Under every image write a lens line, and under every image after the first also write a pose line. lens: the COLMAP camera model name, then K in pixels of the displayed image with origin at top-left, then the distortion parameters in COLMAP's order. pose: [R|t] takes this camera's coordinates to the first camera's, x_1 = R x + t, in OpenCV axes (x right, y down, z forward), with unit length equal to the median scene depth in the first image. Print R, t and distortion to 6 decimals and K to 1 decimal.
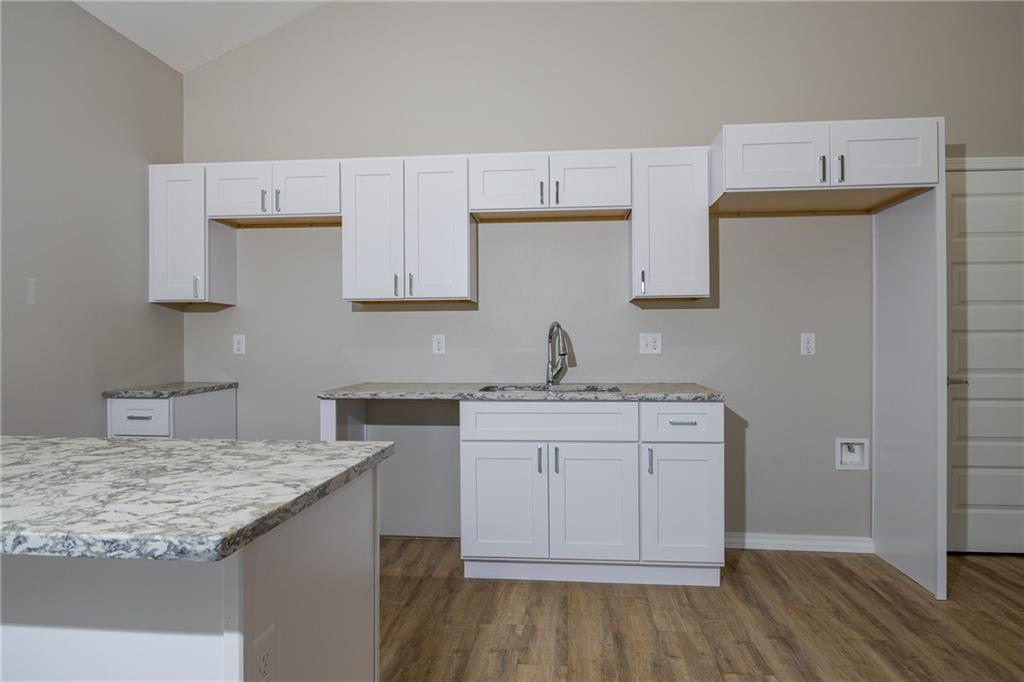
lens RADIAL K [[626.8, 0, 512.0], [0, 626.8, 341.0], [0, 0, 1]] dist [-0.006514, -0.002280]
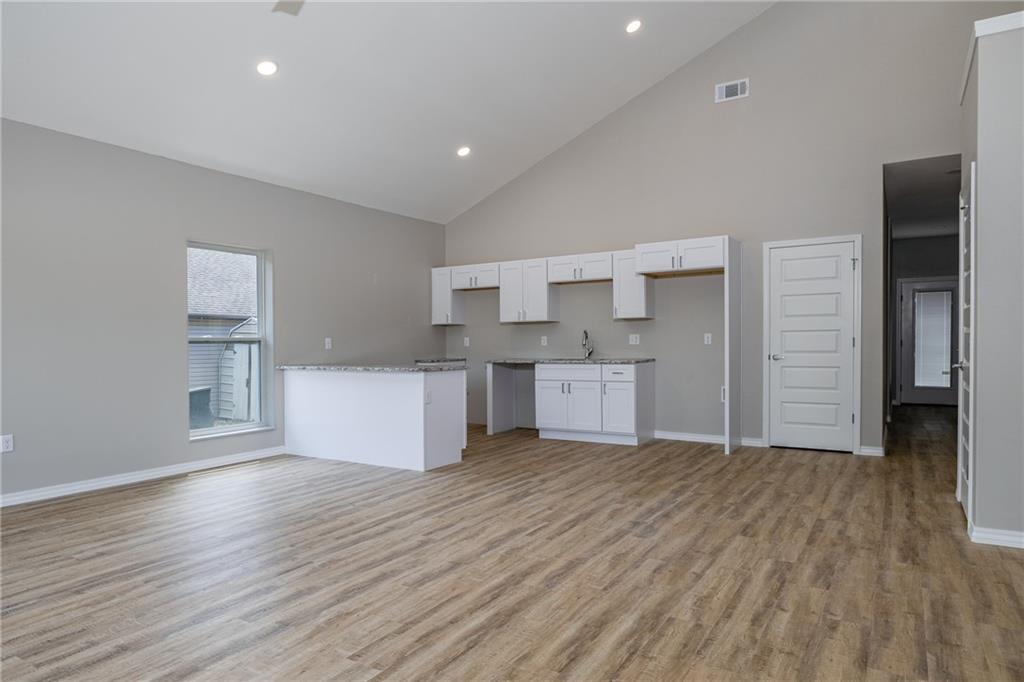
lens RADIAL K [[626.8, 0, 512.0], [0, 626.8, 341.0], [0, 0, 1]] dist [-0.006514, -0.002280]
pose [[0.890577, -0.009395, -0.454735, 0.955363], [0.009334, 0.999954, -0.002379, 0.011718], [0.454736, -0.002126, 0.890624, -1.224310]]
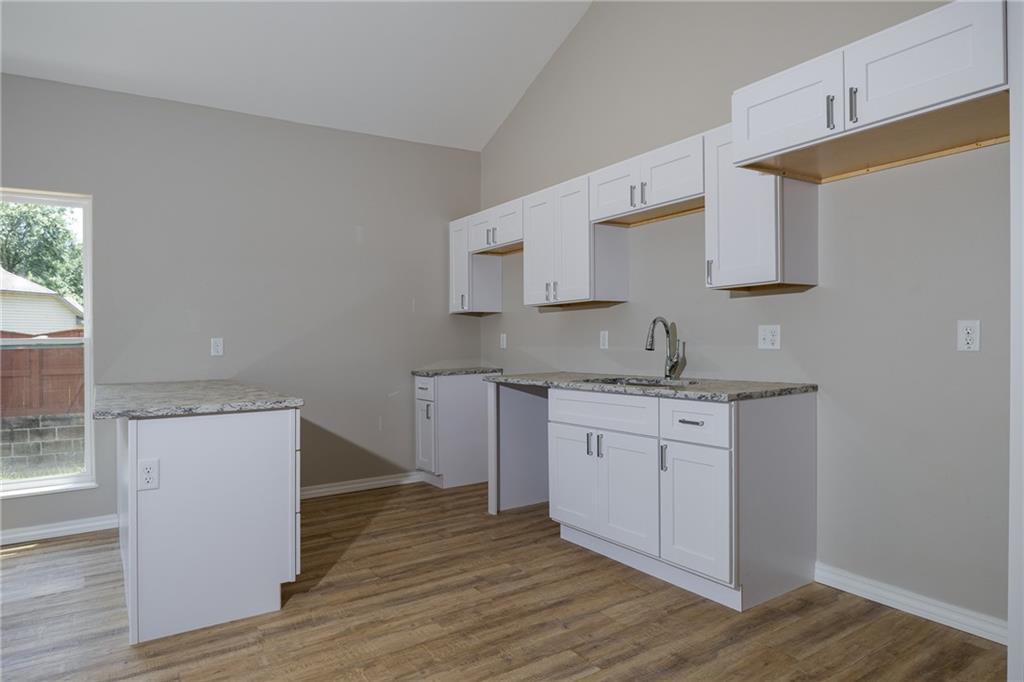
lens RADIAL K [[631.9, 0, 496.1], [0, 631.9, 336.9], [0, 0, 1]] dist [-0.008082, -0.001436]
pose [[0.612768, -0.011012, -0.790186, 0.818747], [0.014366, 0.999893, -0.002794, 0.000249], [0.790132, -0.009640, 0.612861, 0.181052]]
